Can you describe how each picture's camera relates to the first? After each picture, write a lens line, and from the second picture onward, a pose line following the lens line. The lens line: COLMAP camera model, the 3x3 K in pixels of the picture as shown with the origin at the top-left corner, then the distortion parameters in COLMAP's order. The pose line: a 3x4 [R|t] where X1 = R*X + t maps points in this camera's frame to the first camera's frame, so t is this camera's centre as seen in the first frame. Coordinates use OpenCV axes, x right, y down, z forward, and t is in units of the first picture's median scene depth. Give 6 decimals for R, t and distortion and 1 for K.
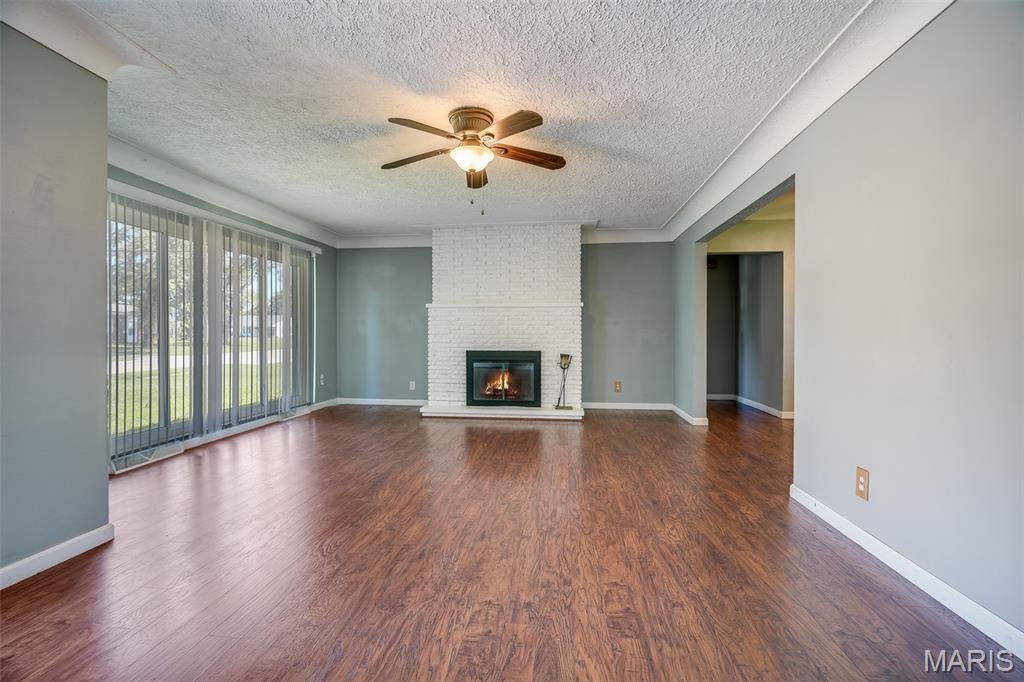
lens RADIAL K [[465.0, 0, 509.8], [0, 465.0, 334.2], [0, 0, 1]] dist [-0.002614, -0.000076]
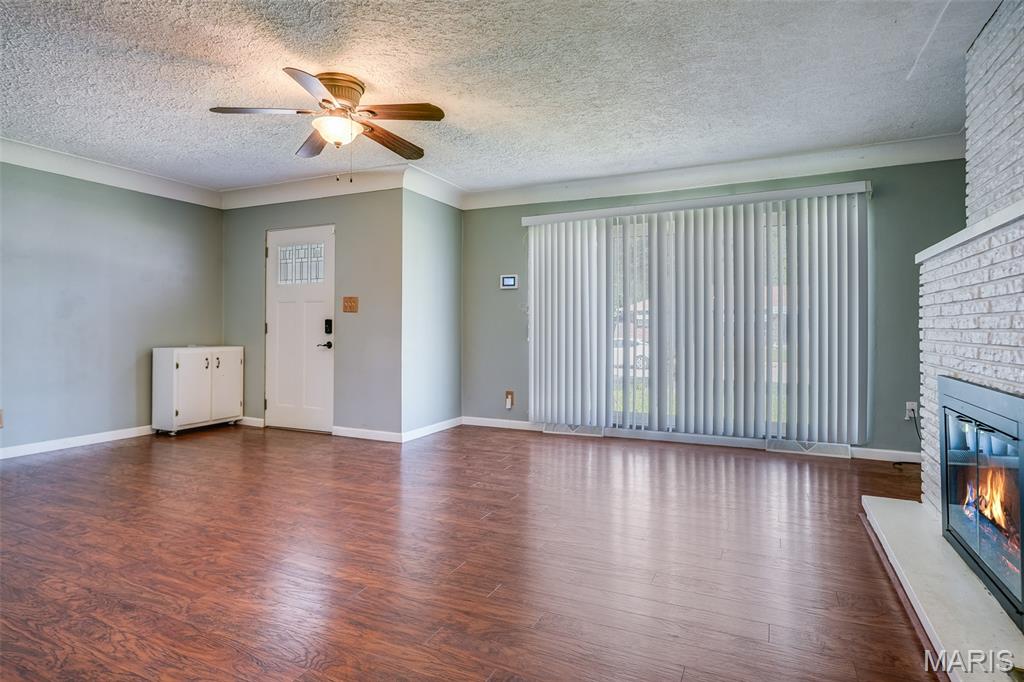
lens RADIAL K [[556.4, 0, 513.5], [0, 556.4, 330.6], [0, 0, 1]] dist [-0.002823, 0.000549]
pose [[-0.330779, -0.000898, -0.943708, 0.888539], [-0.004418, 0.999990, 0.000598, 0.005669], [0.943698, 0.004367, -0.330780, 1.843731]]
